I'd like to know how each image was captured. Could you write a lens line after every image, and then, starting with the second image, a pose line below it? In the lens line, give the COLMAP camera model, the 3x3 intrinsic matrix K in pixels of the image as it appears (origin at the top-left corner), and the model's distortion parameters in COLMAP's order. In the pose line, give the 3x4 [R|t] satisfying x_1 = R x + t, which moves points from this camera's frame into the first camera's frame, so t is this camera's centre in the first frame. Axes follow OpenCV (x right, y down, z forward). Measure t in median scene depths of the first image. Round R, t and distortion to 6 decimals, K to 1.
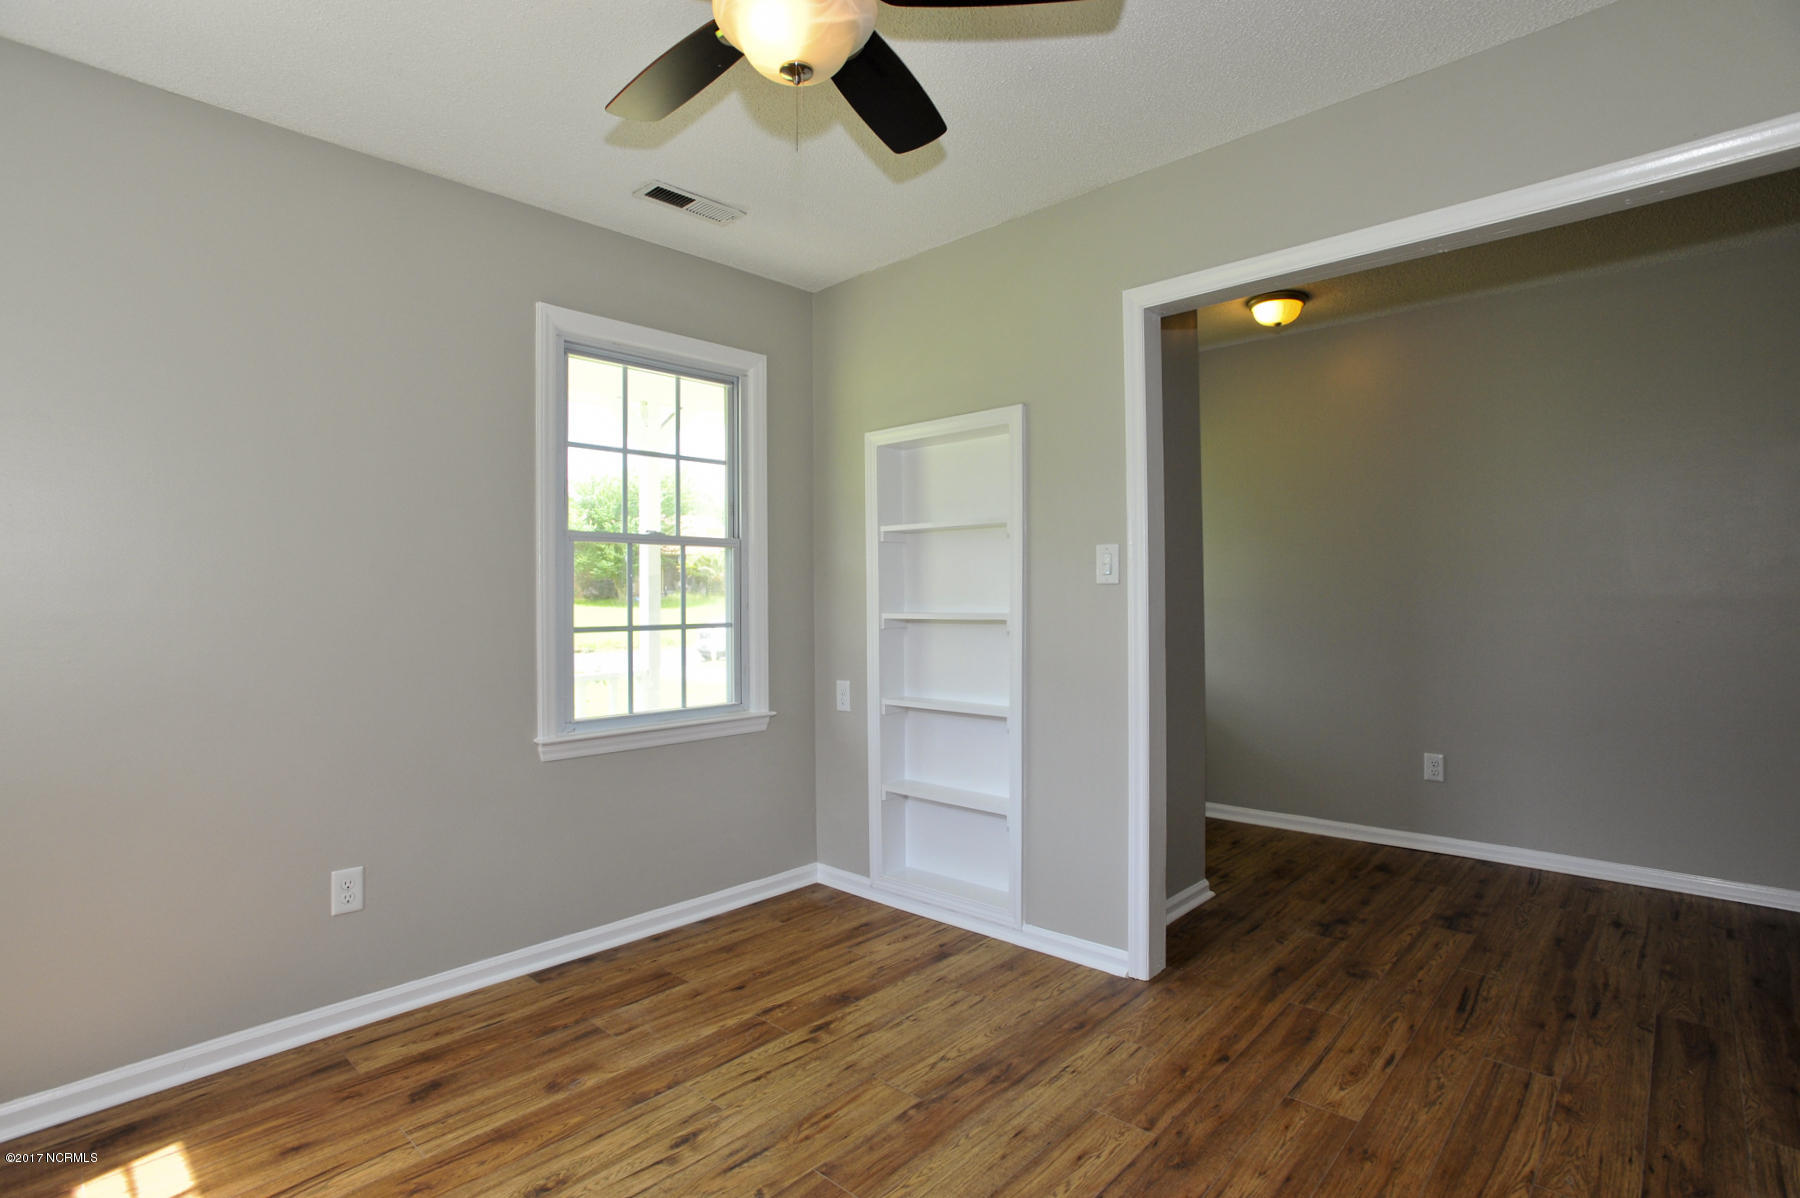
lens RADIAL K [[864.7, 0, 874.3], [0, 864.7, 592.6], [0, 0, 1]] dist [-0.049470, 0.013662]
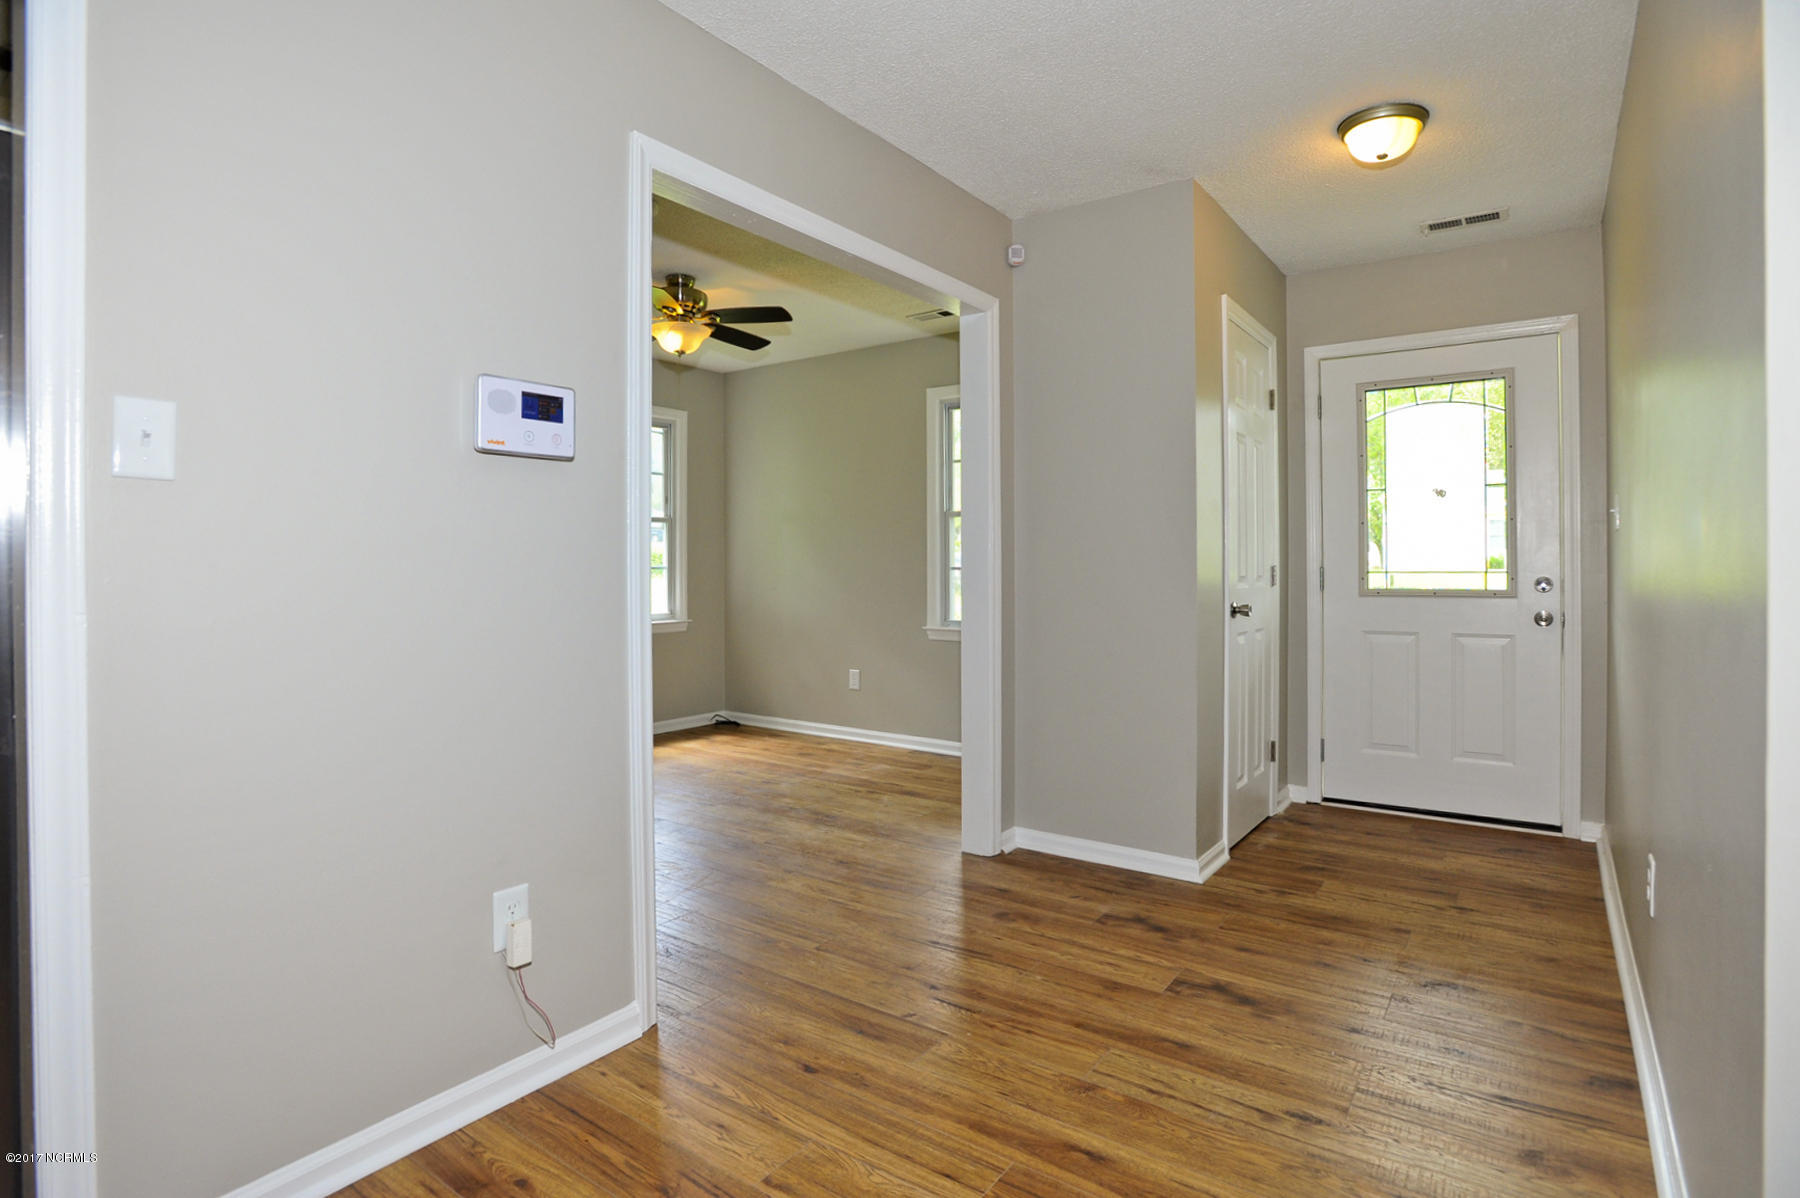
lens RADIAL K [[864.7, 0, 941.3], [0, 864.7, 556.8], [0, 0, 1]] dist [-0.049470, 0.013662]
pose [[0.201363, 0.007150, -0.979491, 1.594157], [0.004226, 0.999958, 0.008168, 0.005409], [0.979508, -0.005784, 0.201324, 0.725387]]
